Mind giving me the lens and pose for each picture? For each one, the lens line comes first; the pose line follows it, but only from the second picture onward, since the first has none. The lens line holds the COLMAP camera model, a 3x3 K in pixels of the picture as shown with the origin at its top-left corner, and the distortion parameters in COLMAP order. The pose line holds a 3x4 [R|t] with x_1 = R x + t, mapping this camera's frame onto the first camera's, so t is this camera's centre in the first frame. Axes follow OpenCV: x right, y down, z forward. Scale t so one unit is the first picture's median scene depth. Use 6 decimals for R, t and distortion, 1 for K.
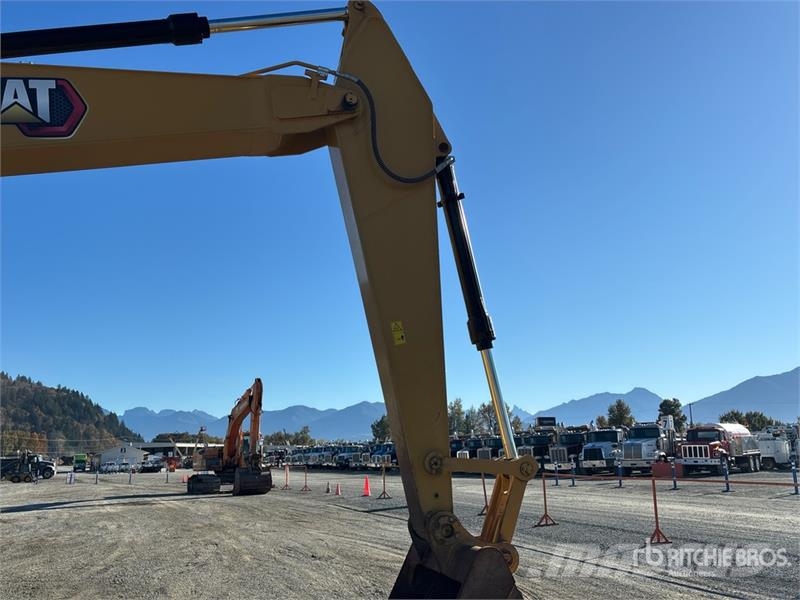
lens RADIAL K [[719.2, 0, 398.6], [0, 719.2, 296.6], [0, 0, 1]] dist [0.075599, -0.114874]
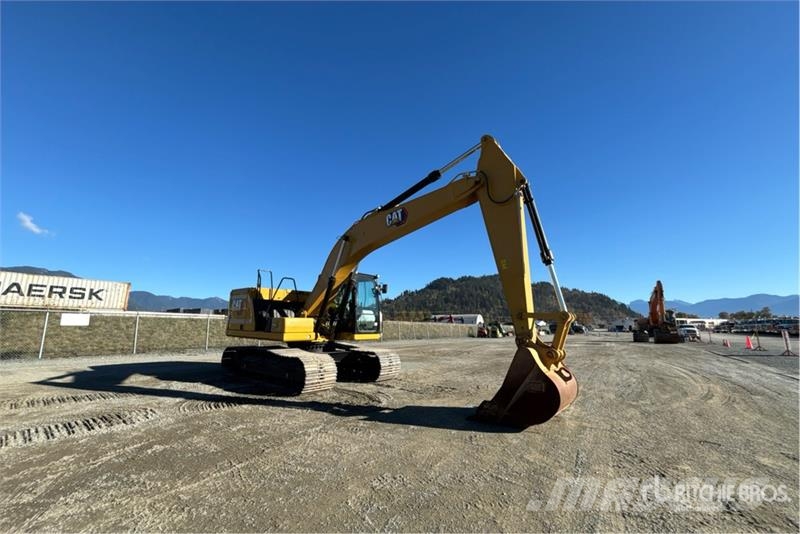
lens RADIAL K [[322.3, 0, 397.0], [0, 322.3, 267.4], [0, 0, 1]] dist [0.007539, -0.005571]
pose [[0.557966, -0.132687, -0.819187, 0.089383], [0.167575, 0.984814, -0.045375, 0.006241], [0.812768, -0.111958, 0.571728, 0.006025]]
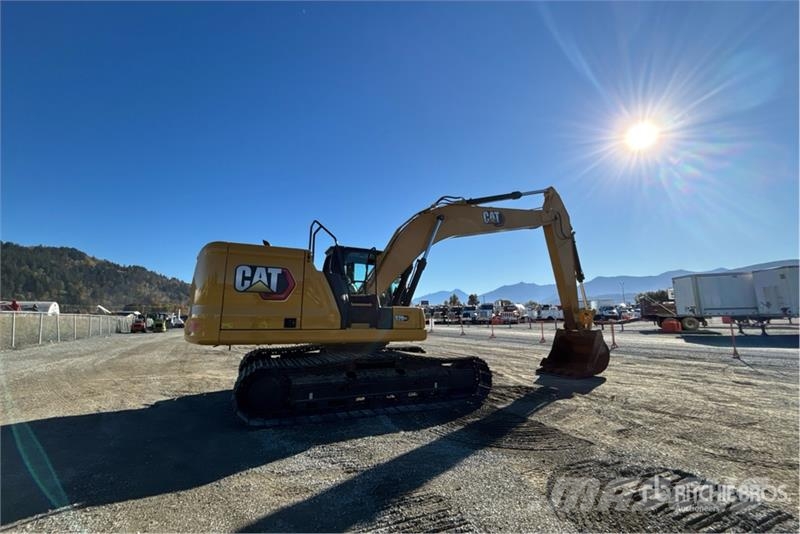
lens RADIAL K [[322.3, 0, 397.0], [0, 322.3, 267.4], [0, 0, 1]] dist [0.007539, -0.005571]
pose [[0.990267, 0.030881, 0.135708, -0.144432], [-0.039447, 0.997365, 0.060889, -0.009698], [-0.133470, -0.065649, 0.988876, -0.076182]]
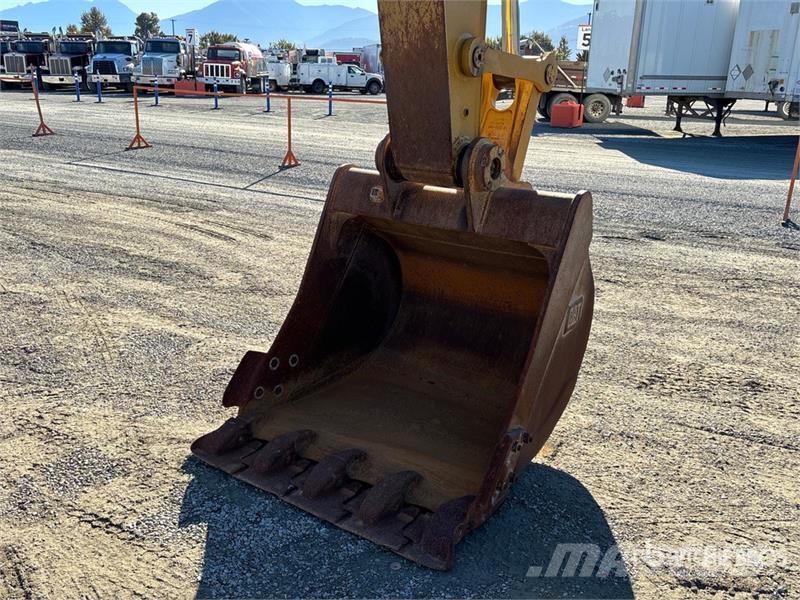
lens RADIAL K [[723.2, 0, 398.8], [0, 723.2, 300.6], [0, 0, 1]] dist [0.015205, 0.020842]
pose [[0.776178, -0.142163, 0.614278, -0.046048], [-0.180928, 0.883059, 0.432981, 0.019400], [-0.603997, -0.447211, 0.659690, 0.068236]]
